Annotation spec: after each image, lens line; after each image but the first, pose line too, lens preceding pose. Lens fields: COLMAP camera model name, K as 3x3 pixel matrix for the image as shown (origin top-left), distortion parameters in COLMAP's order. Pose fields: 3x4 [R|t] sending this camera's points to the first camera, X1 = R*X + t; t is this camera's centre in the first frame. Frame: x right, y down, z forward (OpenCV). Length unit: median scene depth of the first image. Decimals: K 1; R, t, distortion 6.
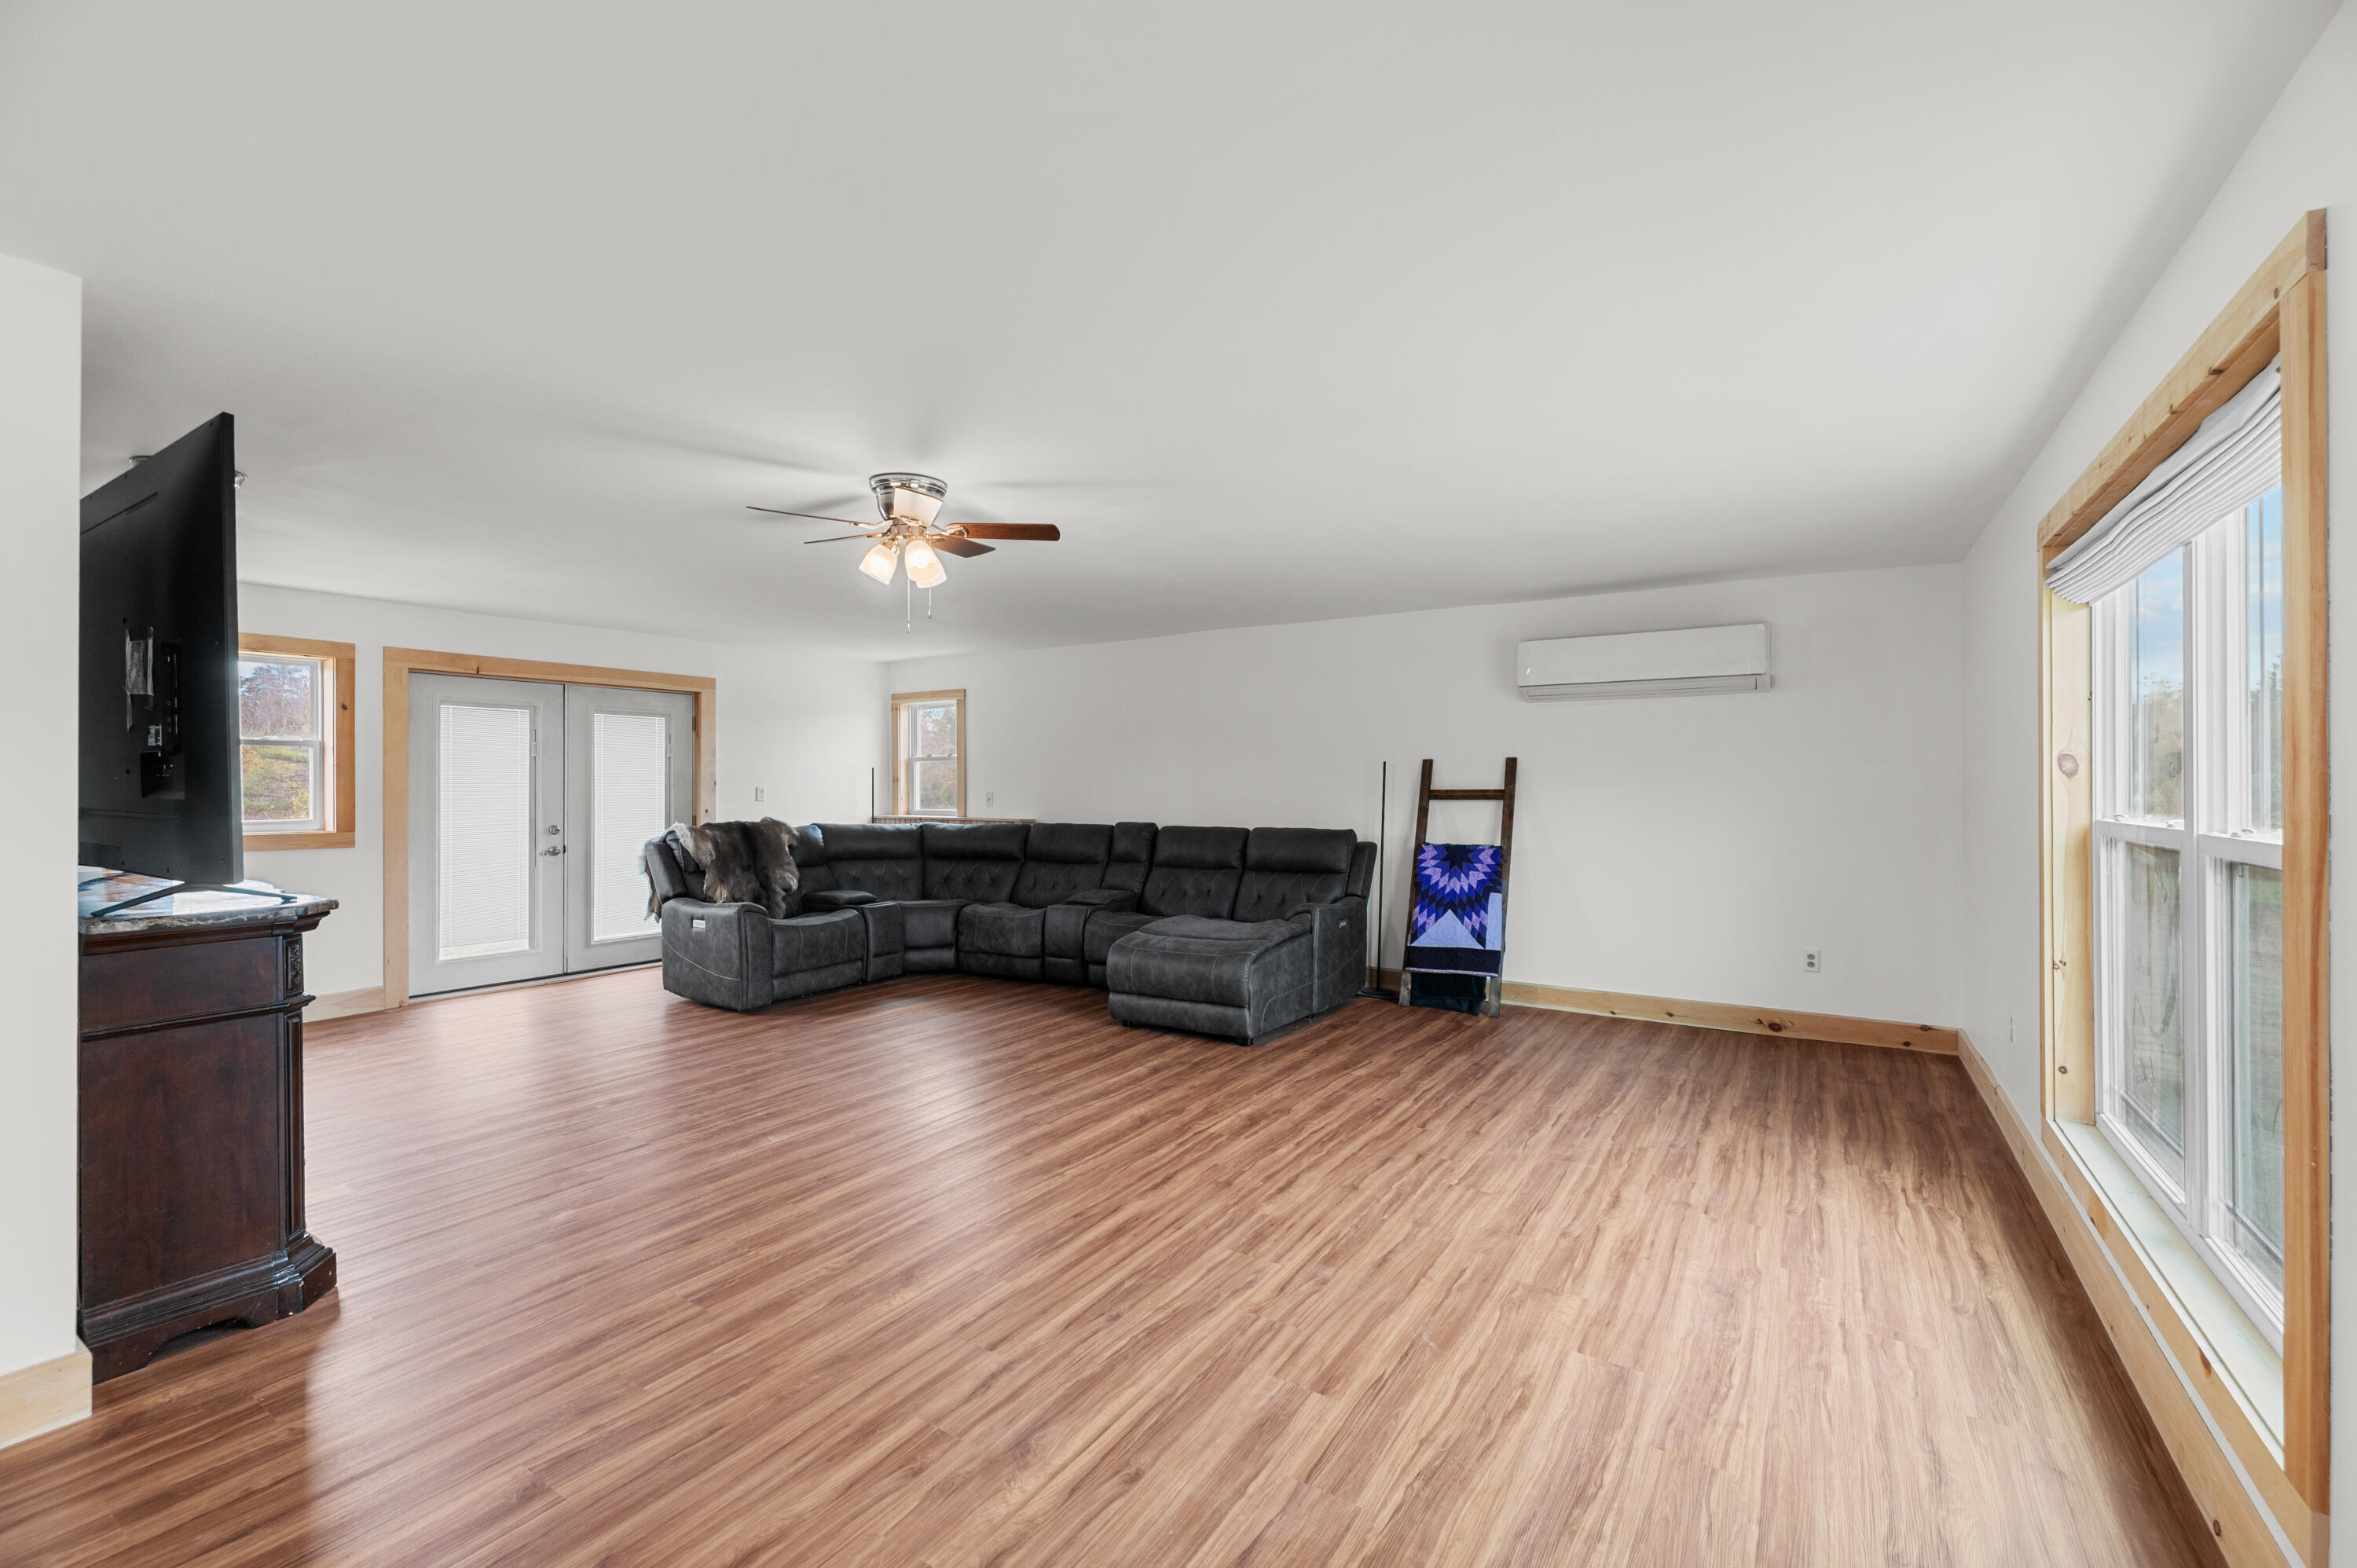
lens RADIAL K [[948.3, 0, 1197.3], [0, 948.3, 783.0], [0, 0, 1]] dist [0.000587, -0.000271]
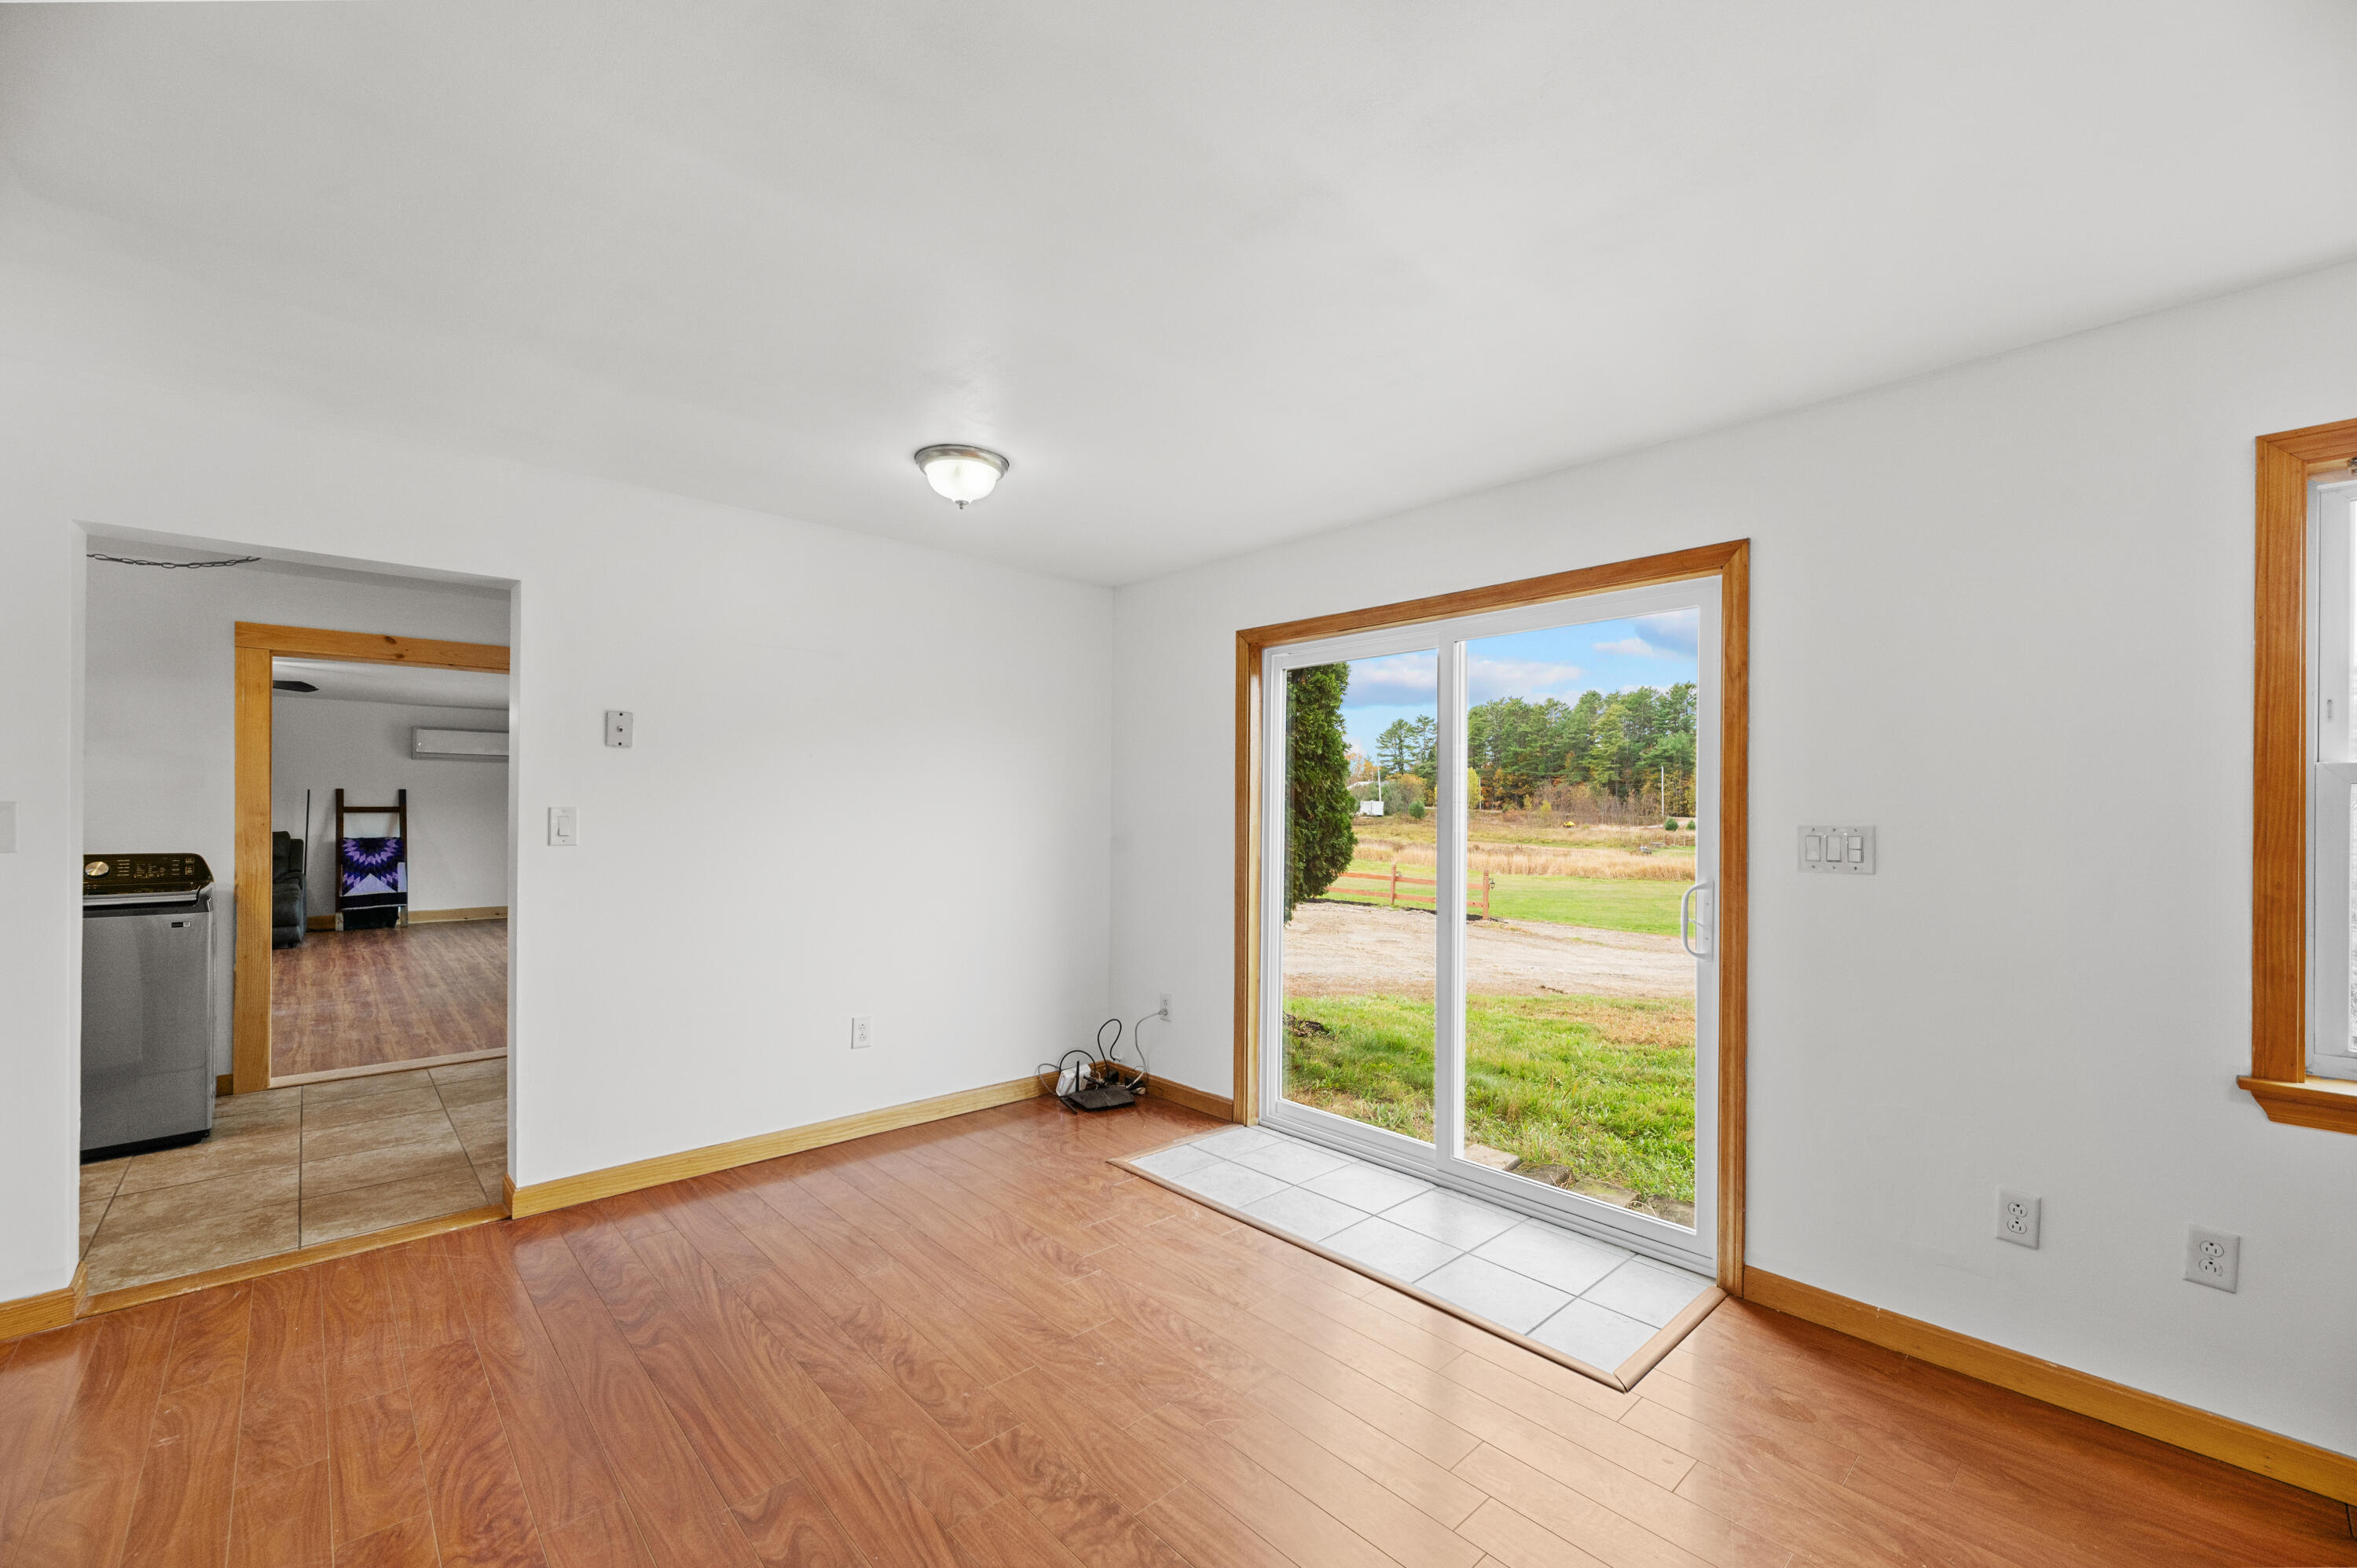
lens RADIAL K [[956.4, 0, 1173.5], [0, 956.4, 825.6], [0, 0, 1]] dist [0.000256, -0.000061]
pose [[0.261712, -0.017717, 0.964983, -1.044950], [-0.009219, 0.999740, 0.020856, -0.008744], [-0.965102, -0.014355, 0.261480, -0.906070]]
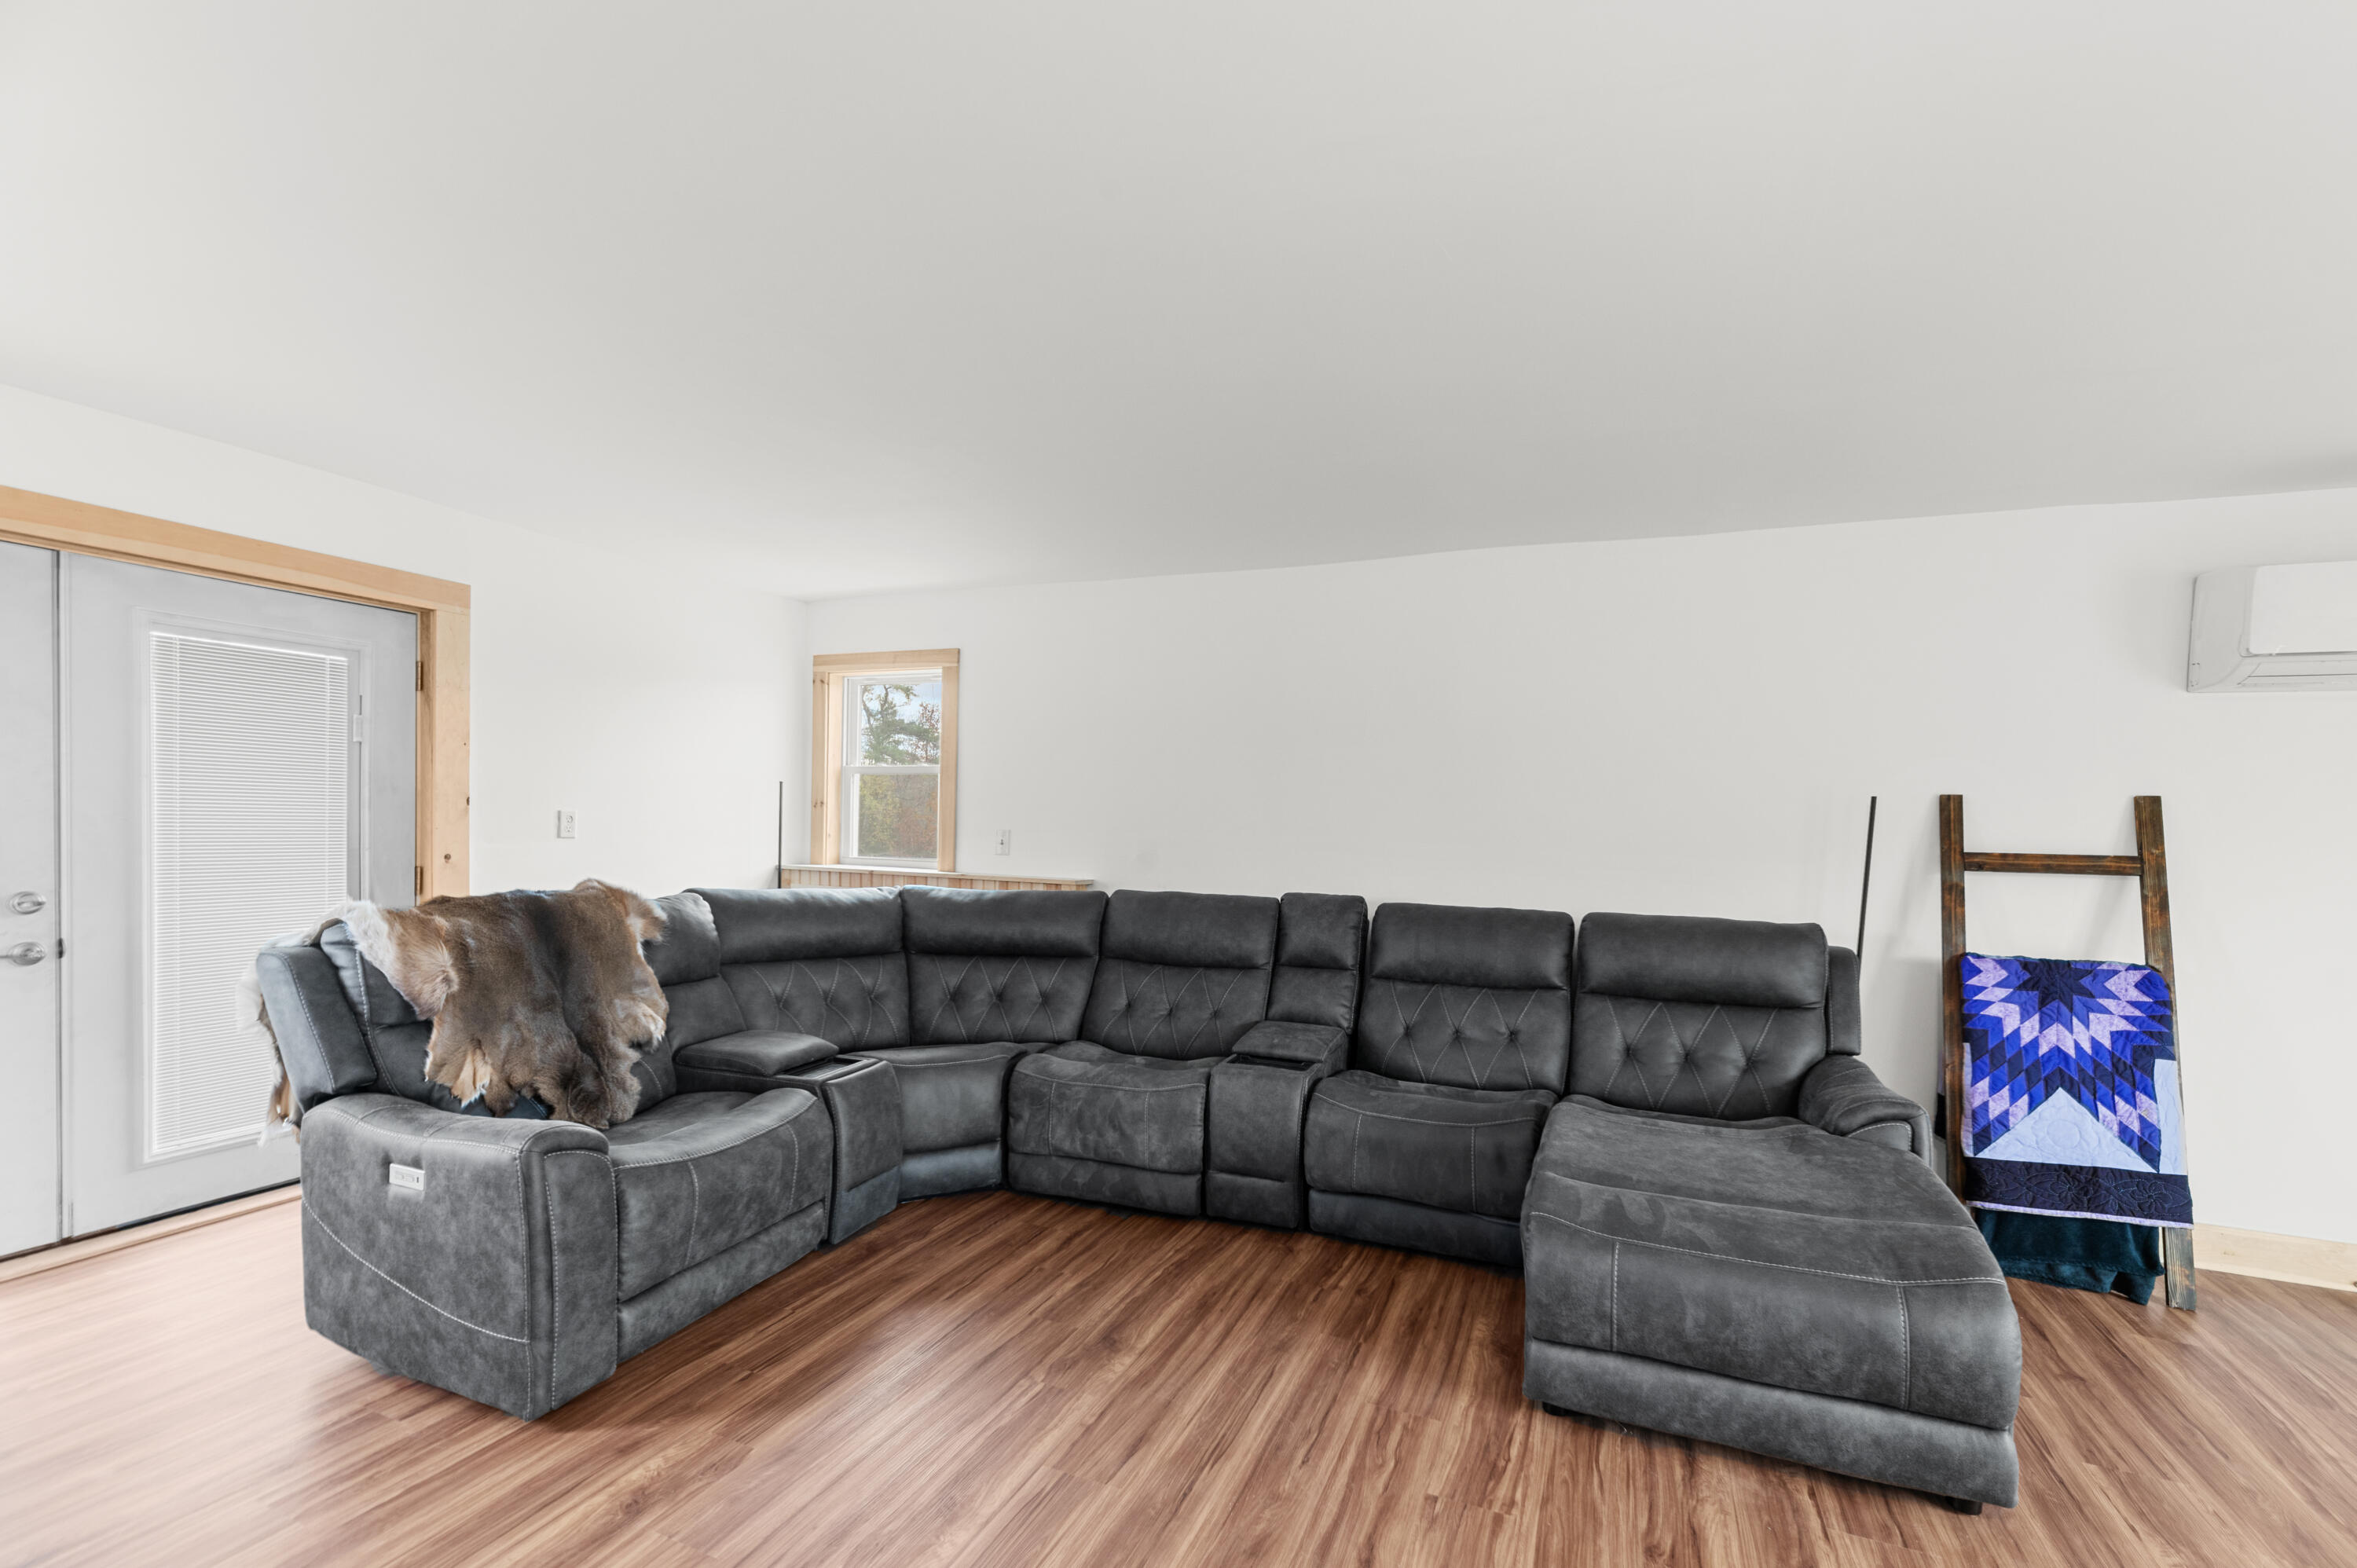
lens RADIAL K [[967.7, 0, 1214.7], [0, 967.7, 844.5], [0, 0, 1]] dist [-0.002900, -0.000381]
pose [[0.983704, 0.021540, 0.178501, -0.272879], [-0.026405, 0.999341, 0.024926, 0.000284], [-0.177846, -0.029233, 0.983624, 0.552661]]
